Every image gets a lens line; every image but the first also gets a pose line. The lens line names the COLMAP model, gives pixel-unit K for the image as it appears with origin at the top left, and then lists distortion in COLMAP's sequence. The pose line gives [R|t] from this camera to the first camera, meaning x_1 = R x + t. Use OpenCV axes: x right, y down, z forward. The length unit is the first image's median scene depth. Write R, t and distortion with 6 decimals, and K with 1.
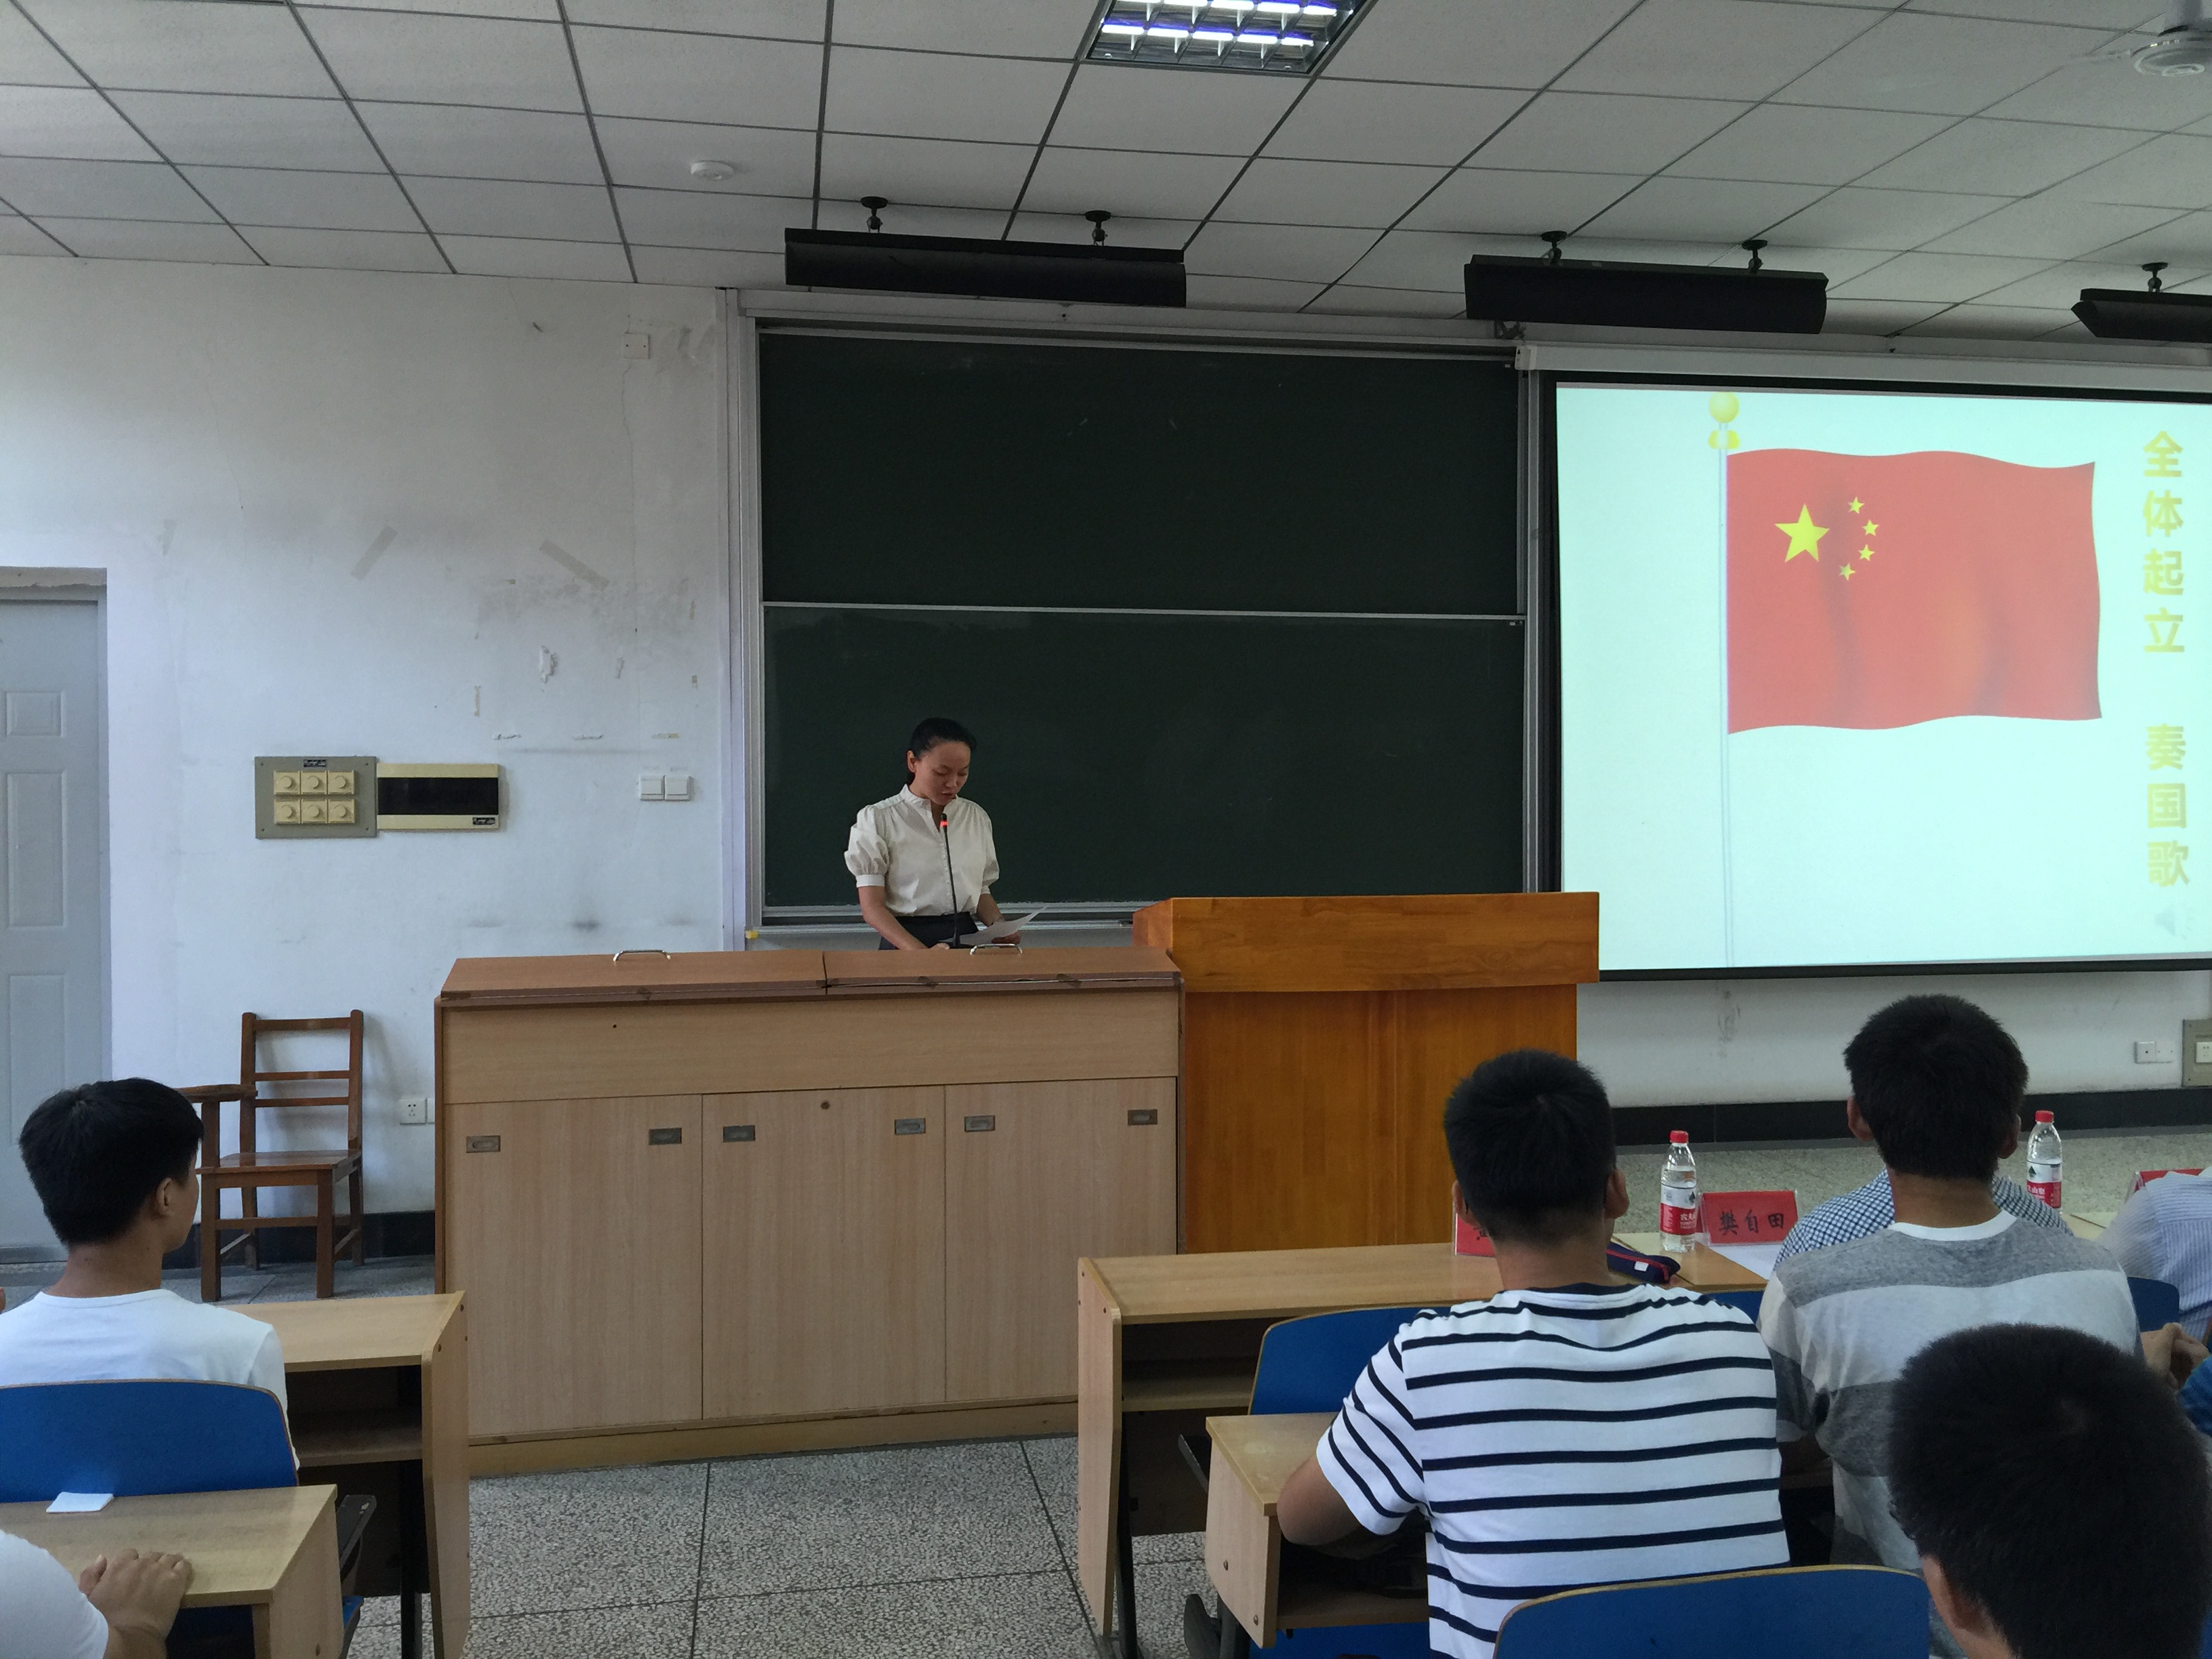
lens RADIAL K [[1865.7, 0, 1103.6], [0, 1865.7, 815.8], [0, 0, 1]] dist [0.082722, -0.141004]
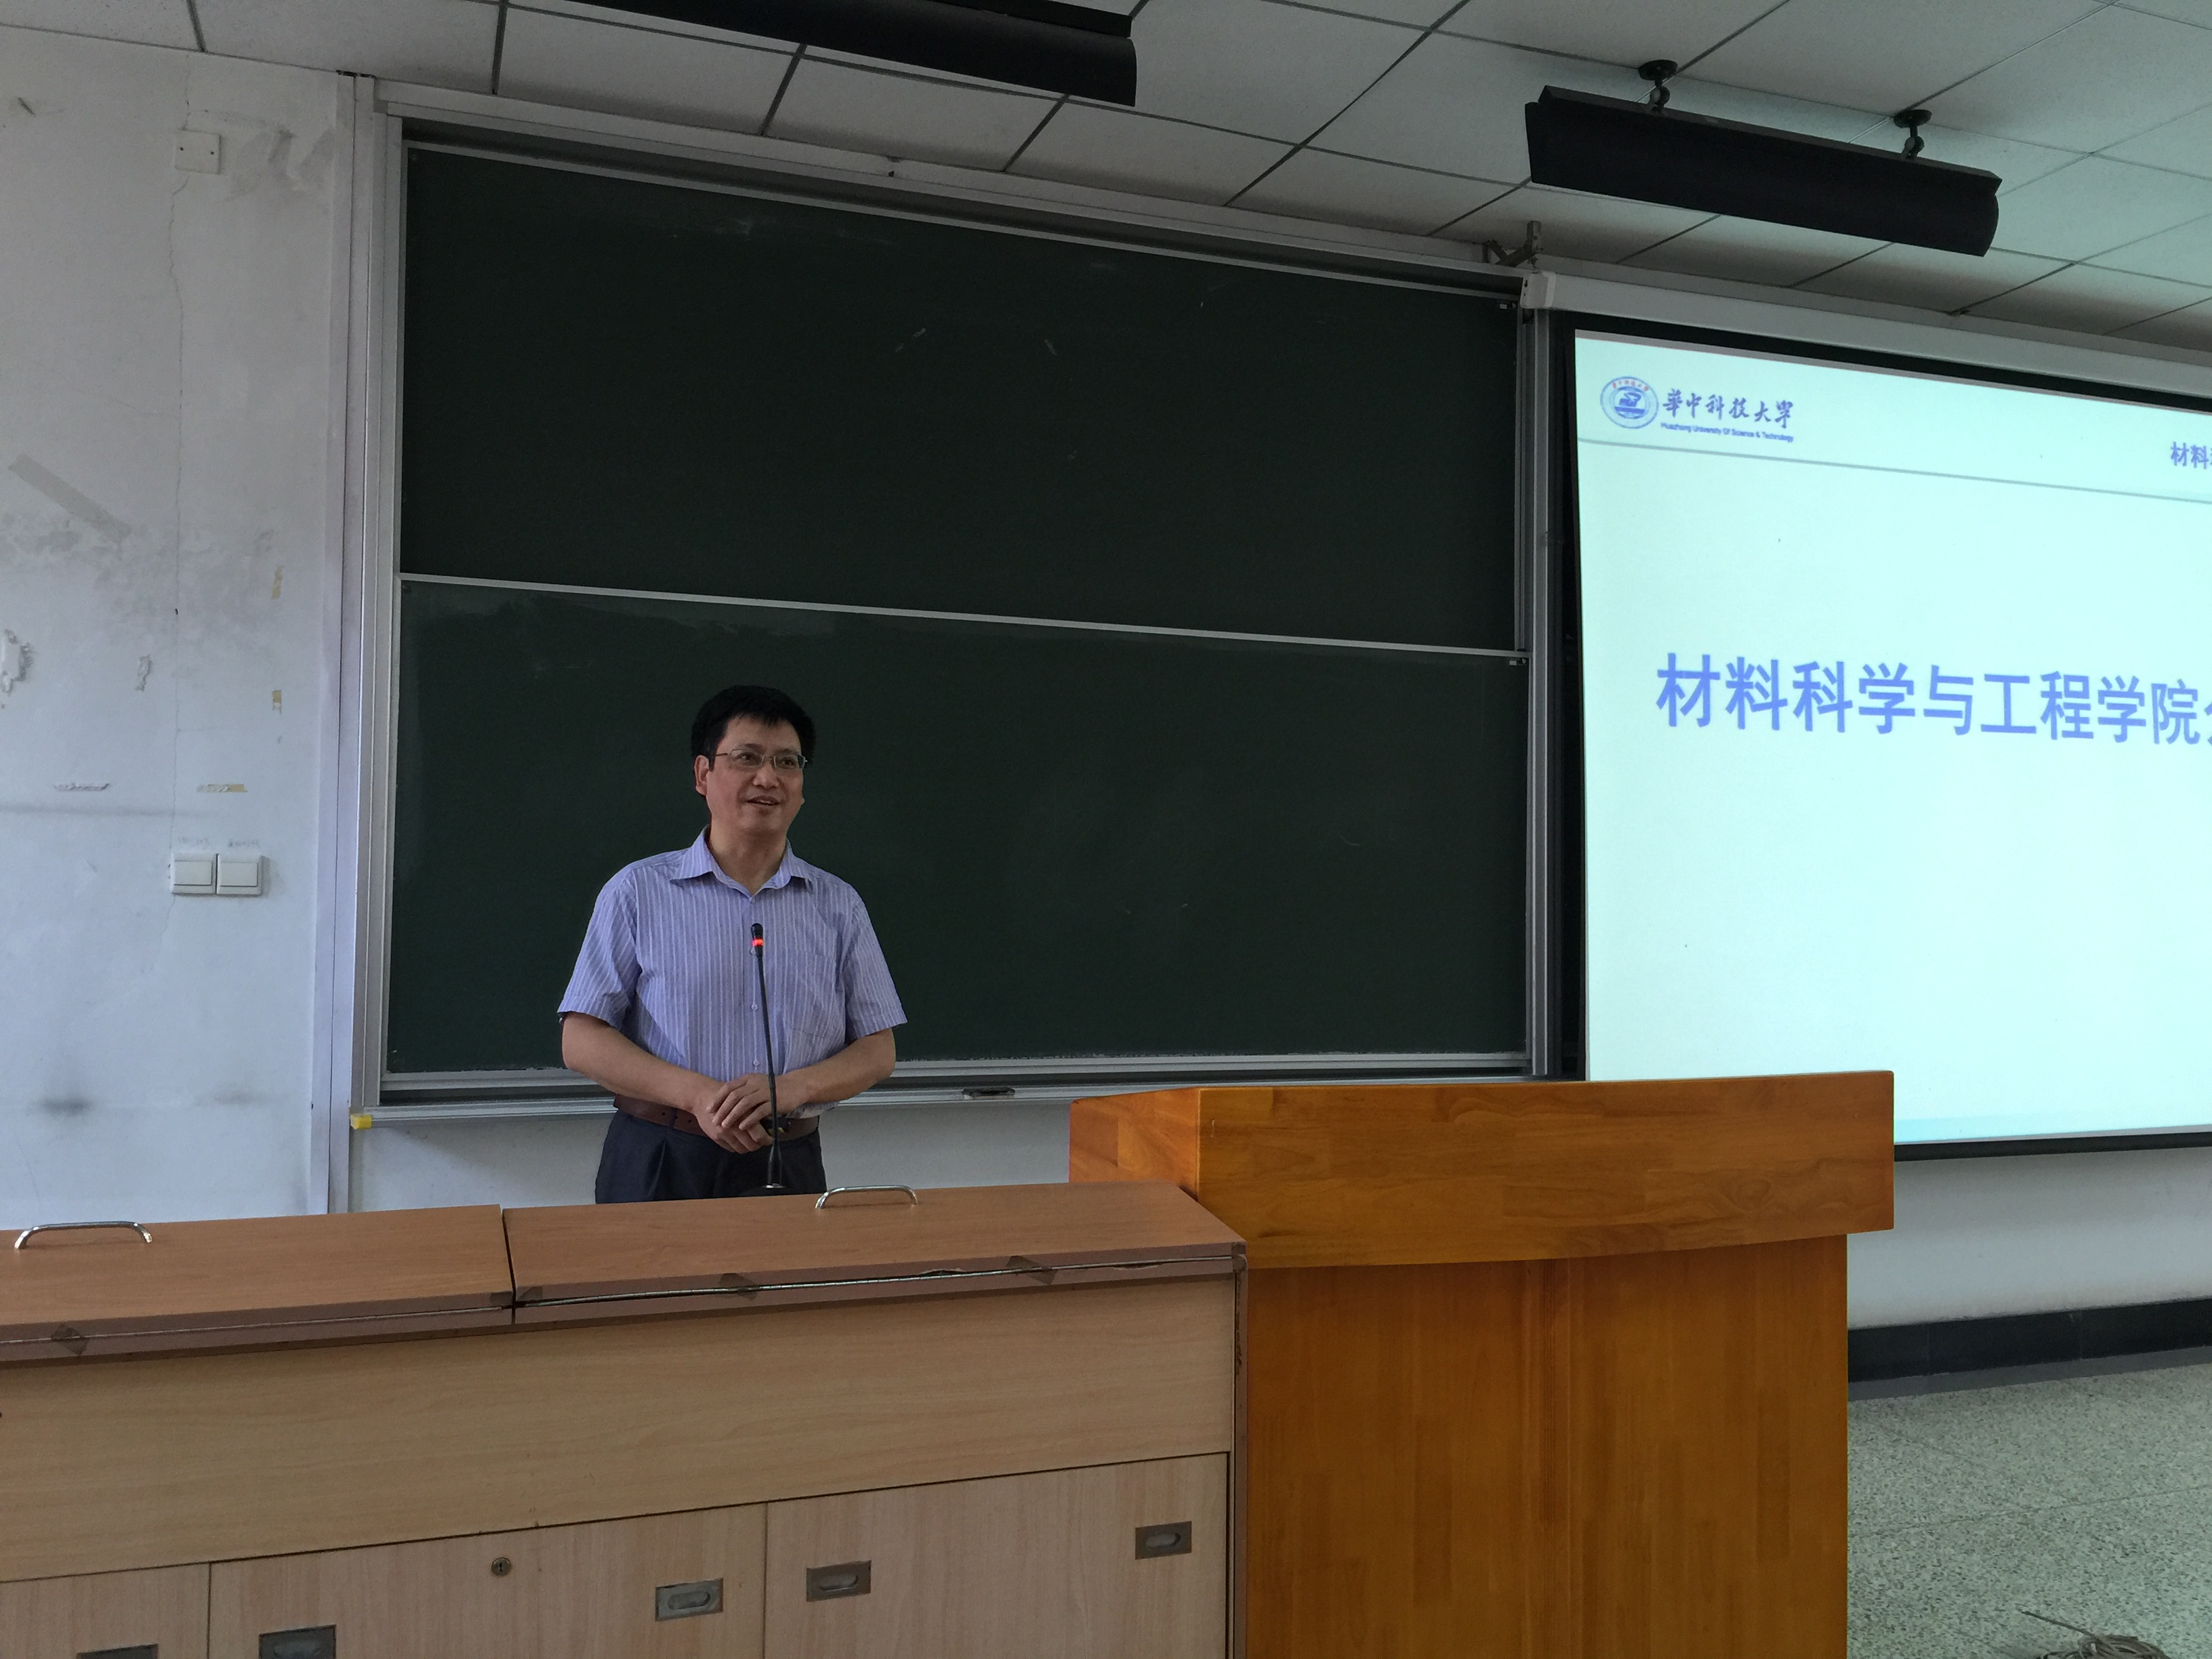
lens RADIAL K [[1865.7, 0, 1103.6], [0, 1865.7, 815.8], [0, 0, 1]] dist [0.082722, -0.141004]
pose [[0.984162, 0.021106, 0.176013, -0.062504], [-0.010726, 0.998158, -0.059716, -0.000514], [-0.176949, 0.056883, 0.982575, 0.360156]]
